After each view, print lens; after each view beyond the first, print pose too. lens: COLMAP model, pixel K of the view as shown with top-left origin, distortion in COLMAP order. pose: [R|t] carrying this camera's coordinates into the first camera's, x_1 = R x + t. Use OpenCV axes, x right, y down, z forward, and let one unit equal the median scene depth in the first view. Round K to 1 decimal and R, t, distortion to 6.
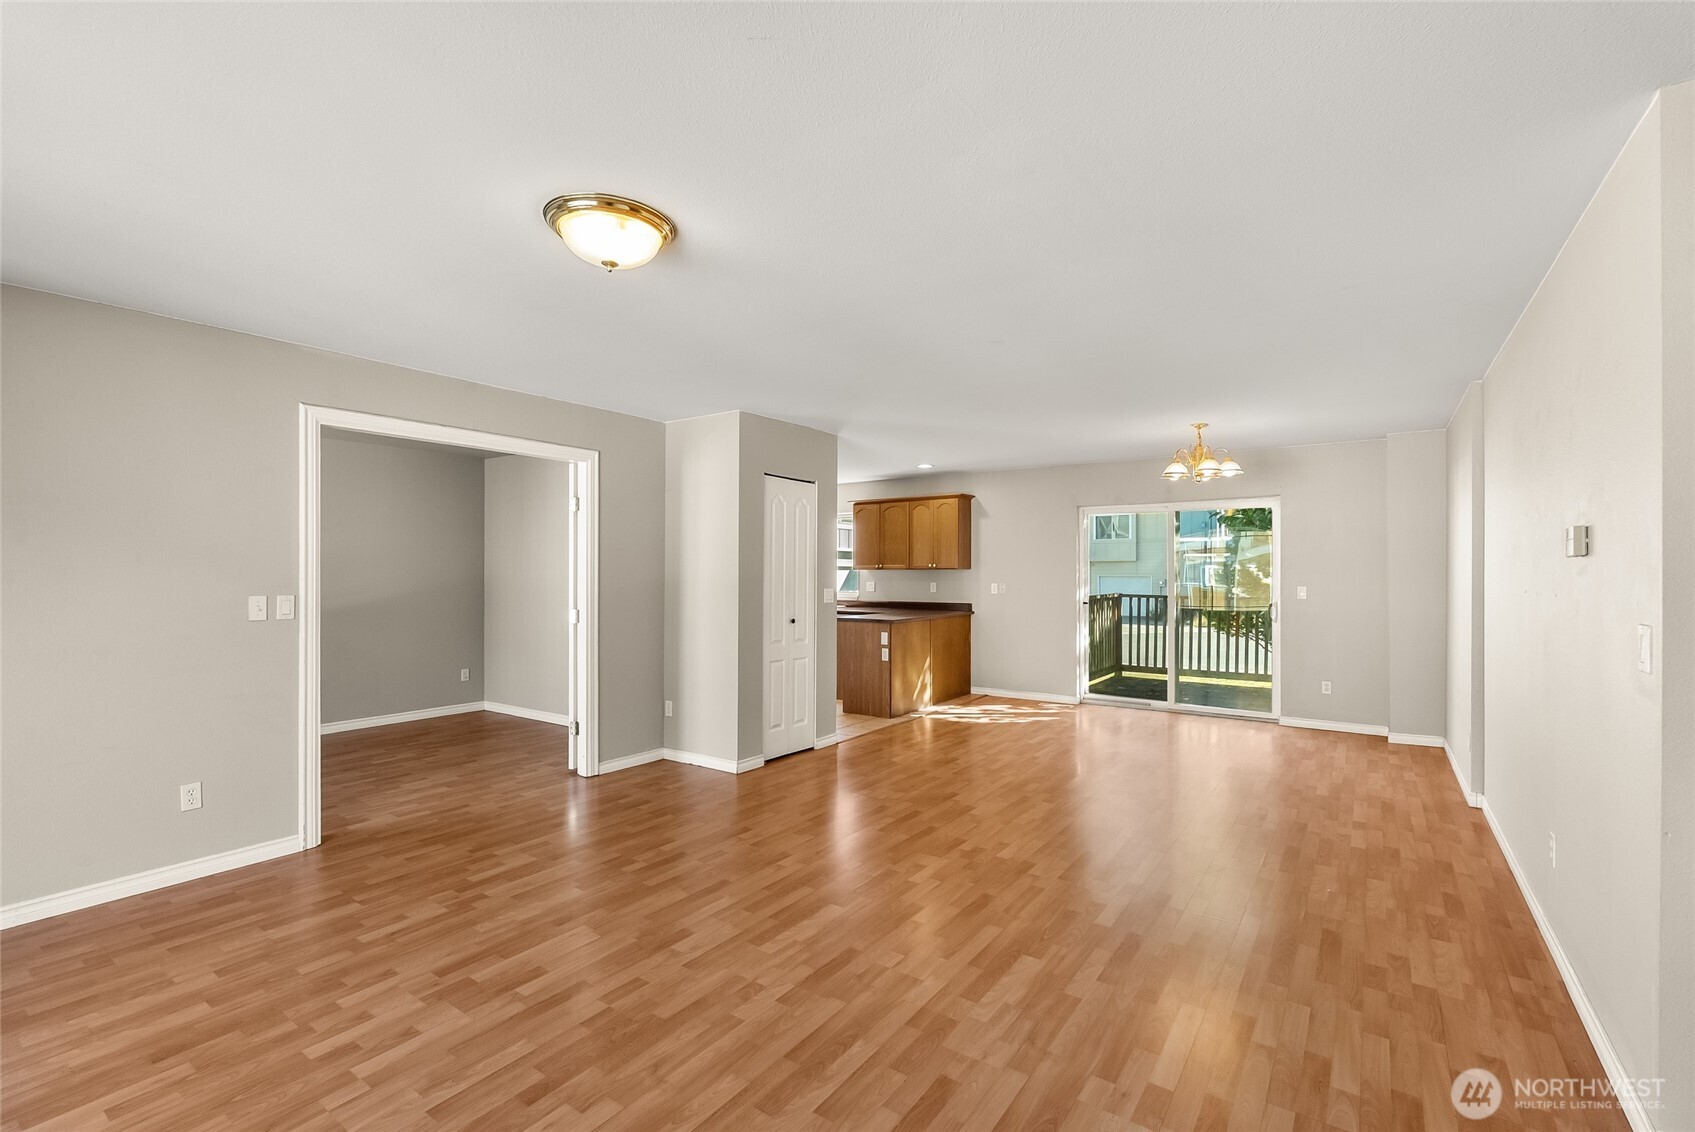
lens RADIAL K [[747.6, 0, 839.4], [0, 747.6, 571.0], [0, 0, 1]] dist [-0.007969, 0.000288]
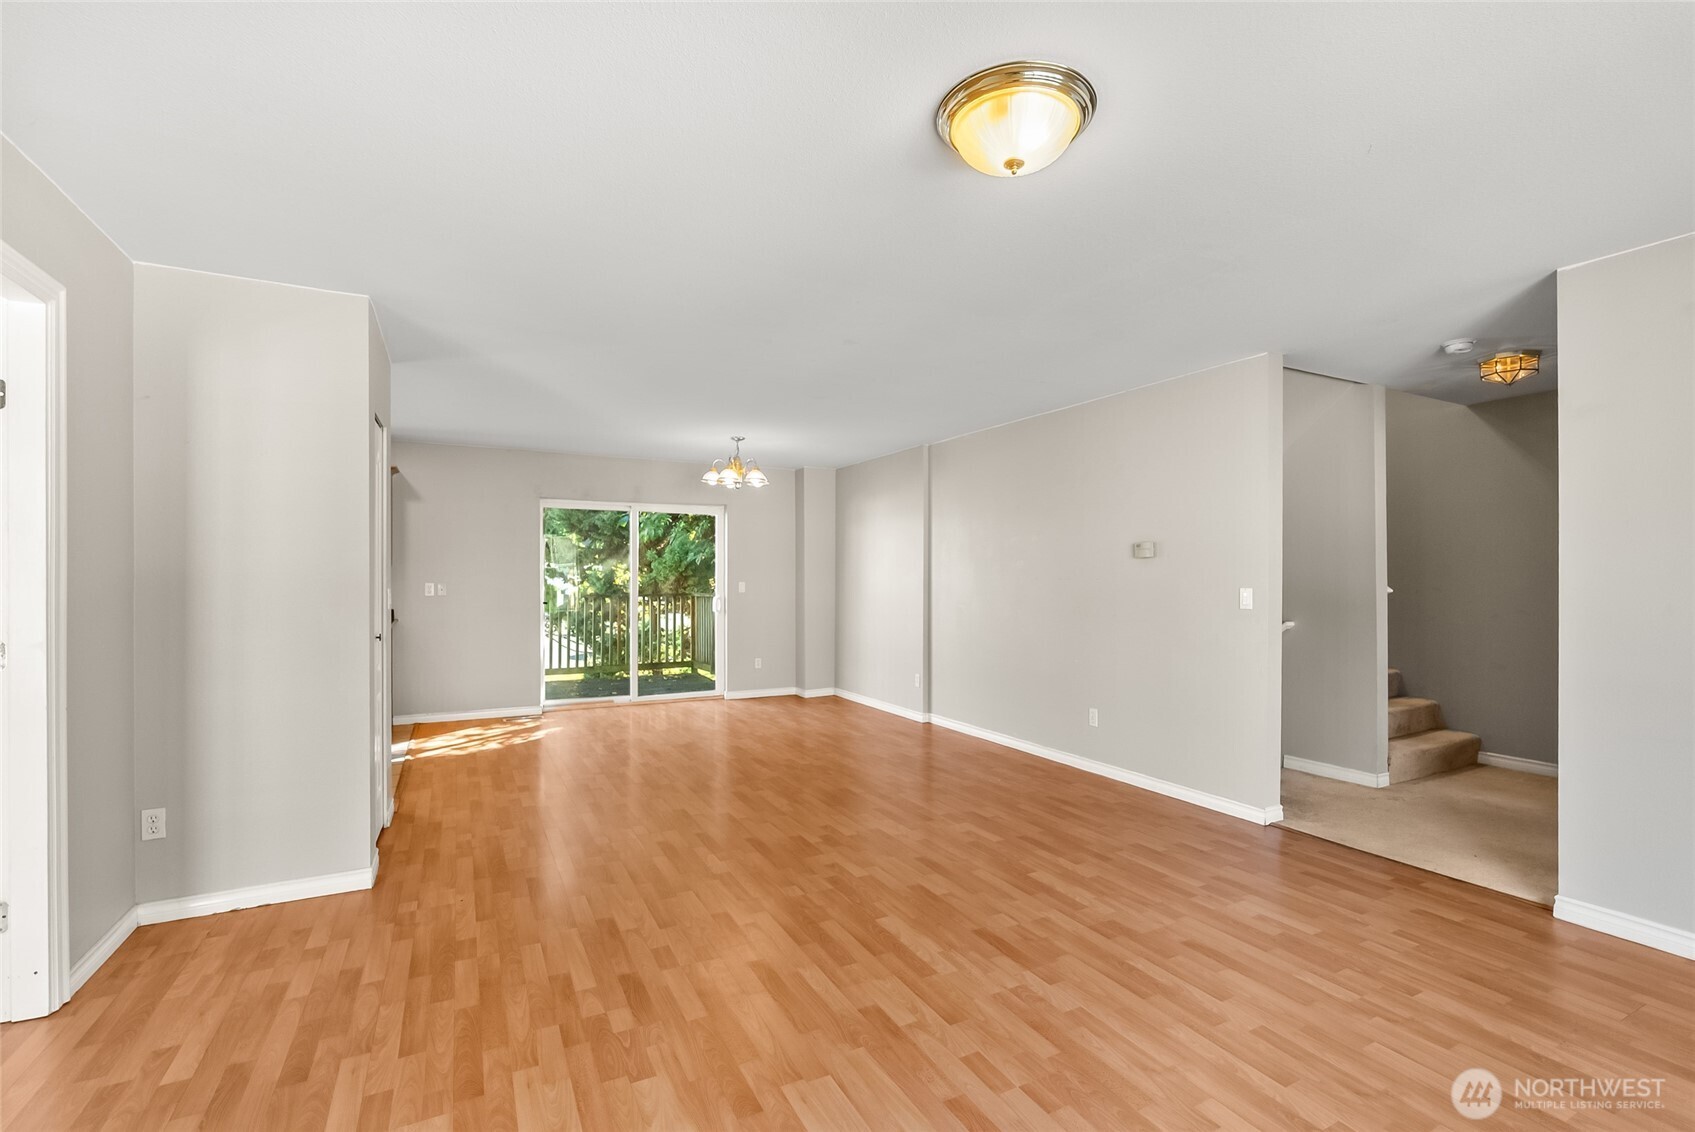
lens RADIAL K [[767.5, 0, 845.7], [0, 767.5, 573.8], [0, 0, 1]] dist [-0.002133, -0.000158]
pose [[0.441203, 0.004825, 0.897394, -0.816198], [-0.002350, 0.999988, -0.004221, 0.023385], [-0.897404, -0.000246, 0.441209, 0.574346]]
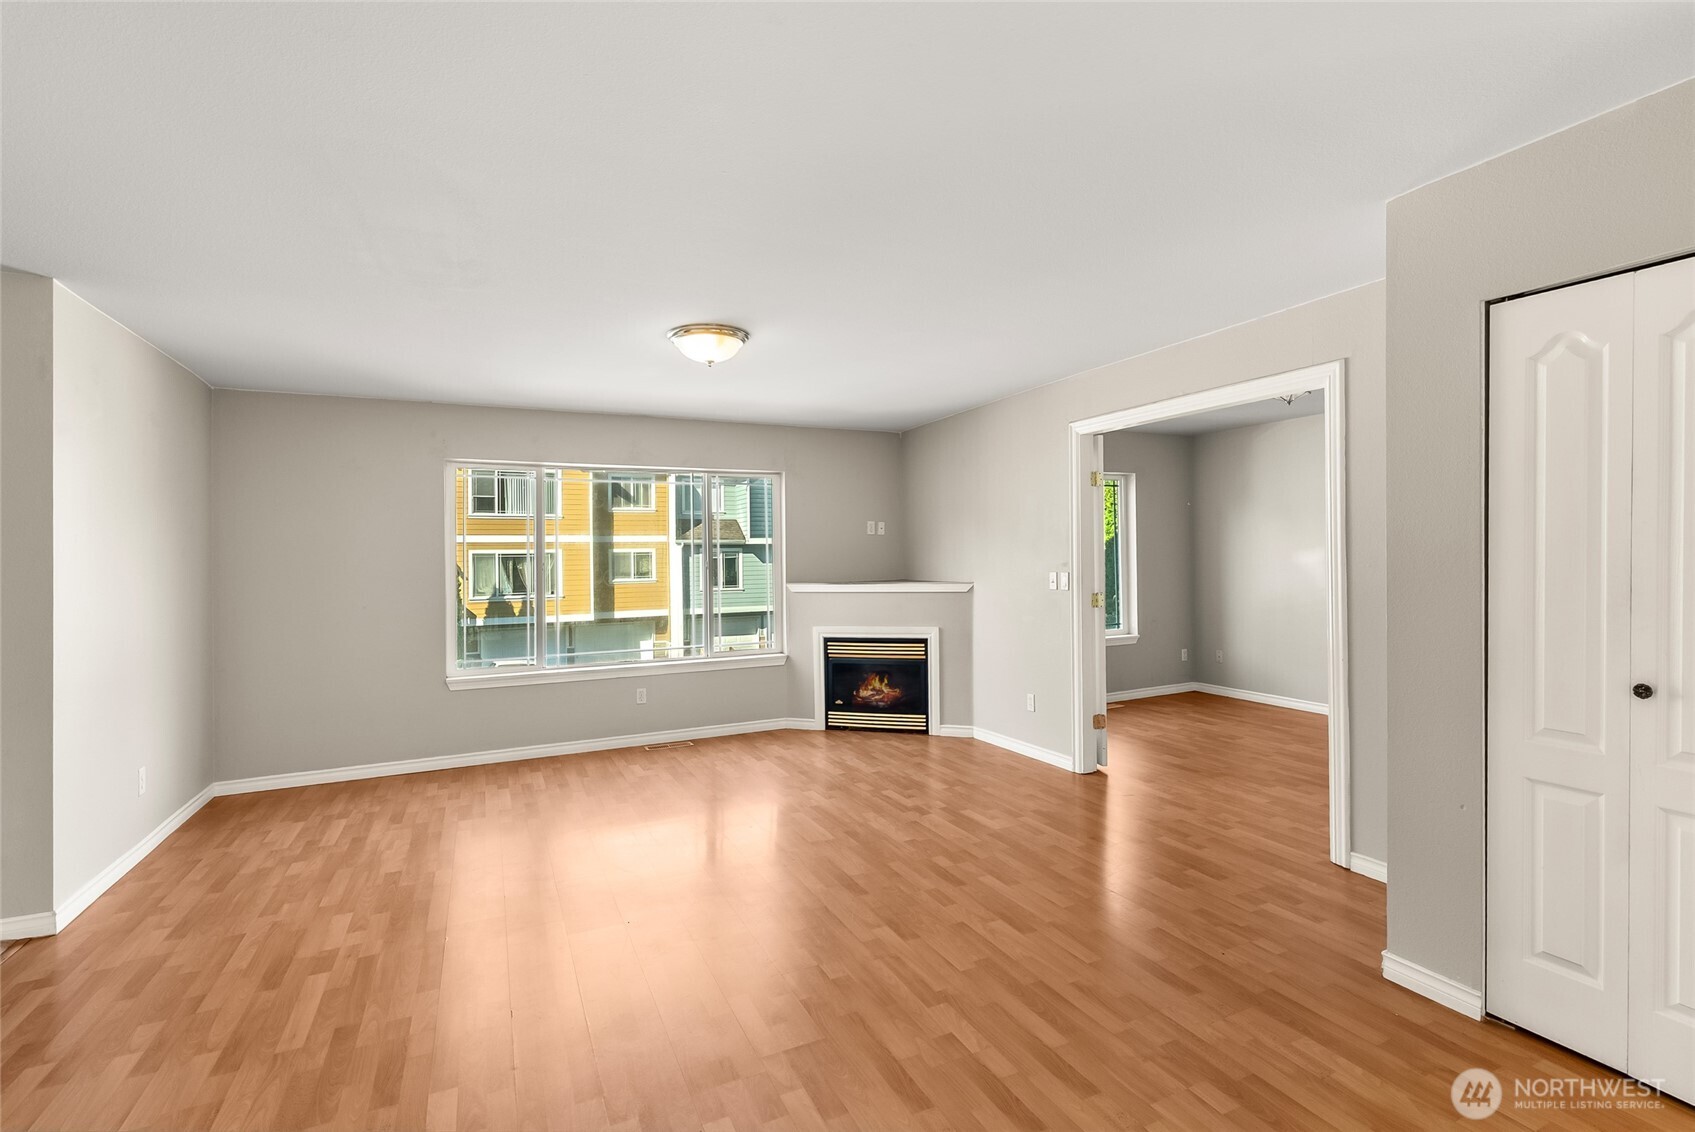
lens RADIAL K [[747.7, 0, 846.5], [0, 747.7, 553.6], [0, 0, 1]] dist [-0.007730, 0.000354]
pose [[-0.469832, 0.000795, -0.882756, 0.670171], [0.015938, 0.999844, -0.007582, 0.004521], [0.882612, -0.017631, -0.469771, 1.425653]]
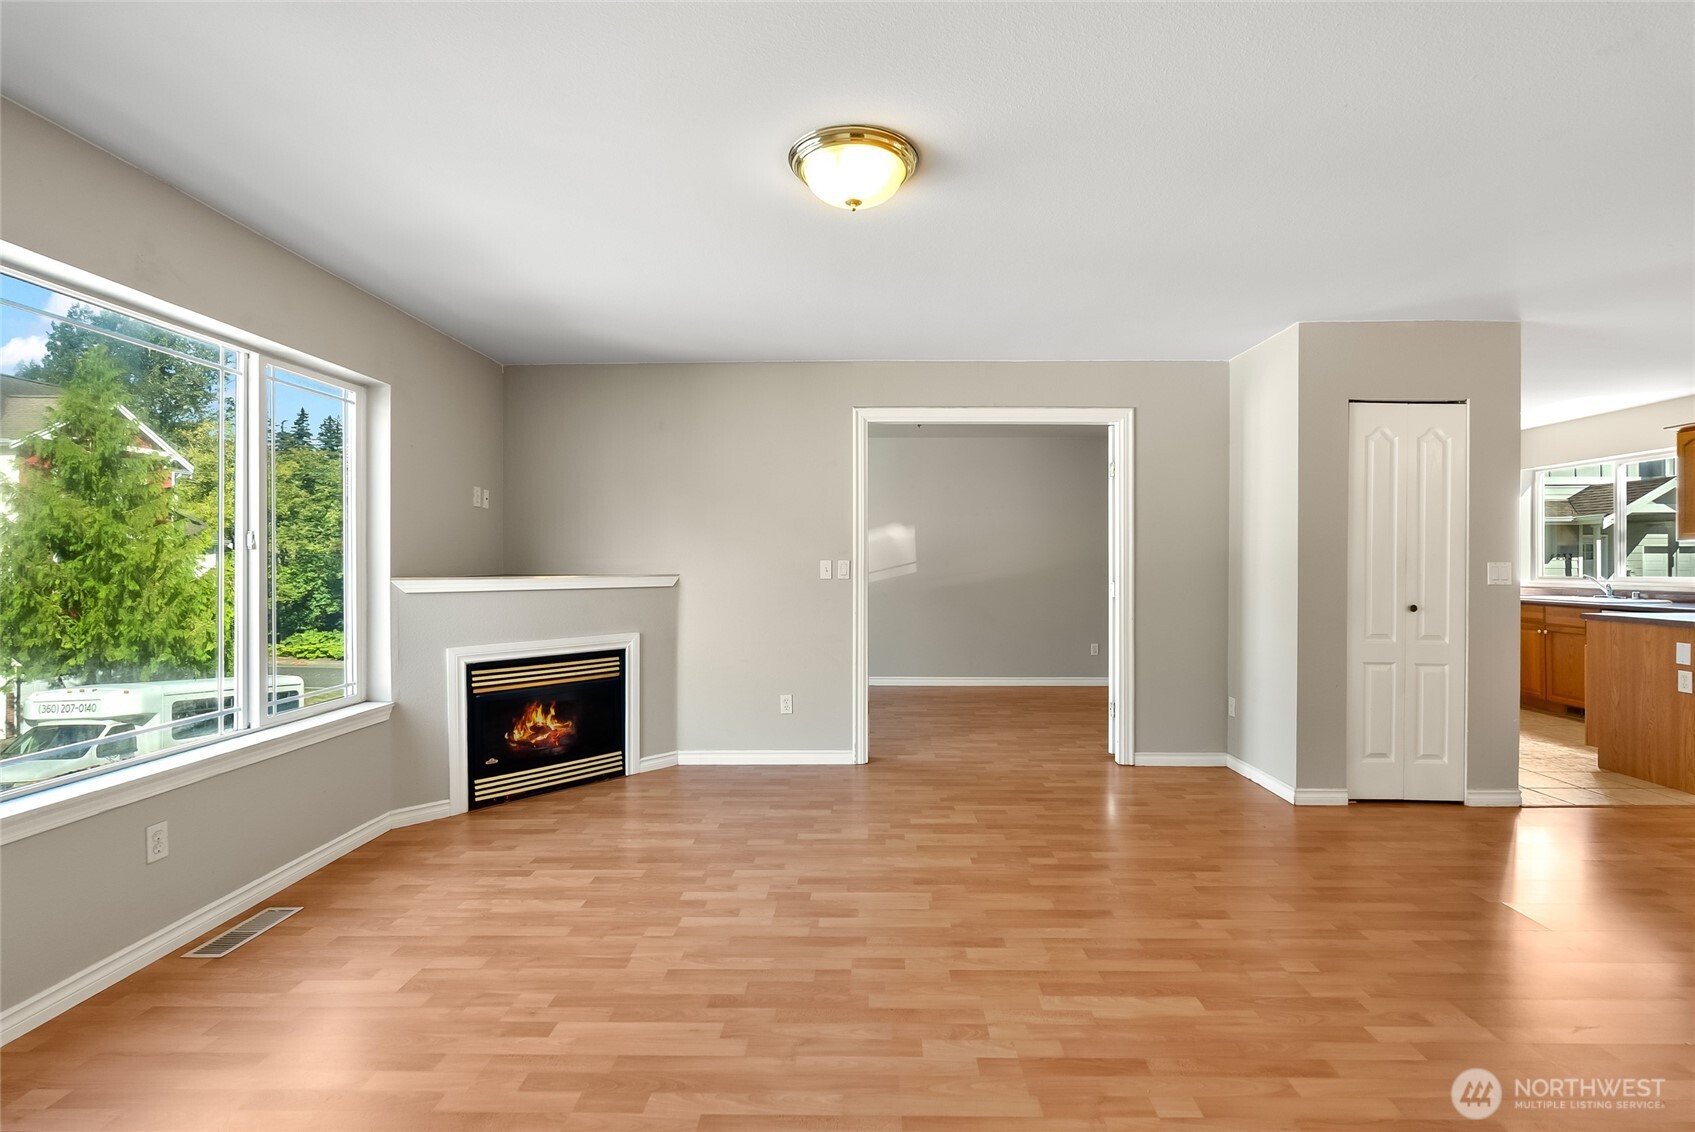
lens RADIAL K [[742.7, 0, 857.7], [0, 742.7, 561.6], [0, 0, 1]] dist [-0.007803, 0.000076]
pose [[0.568868, -0.002406, -0.822425, 0.347985], [0.001452, 0.999997, -0.001921, 0.041997], [0.822428, -0.000101, 0.568870, 0.330704]]
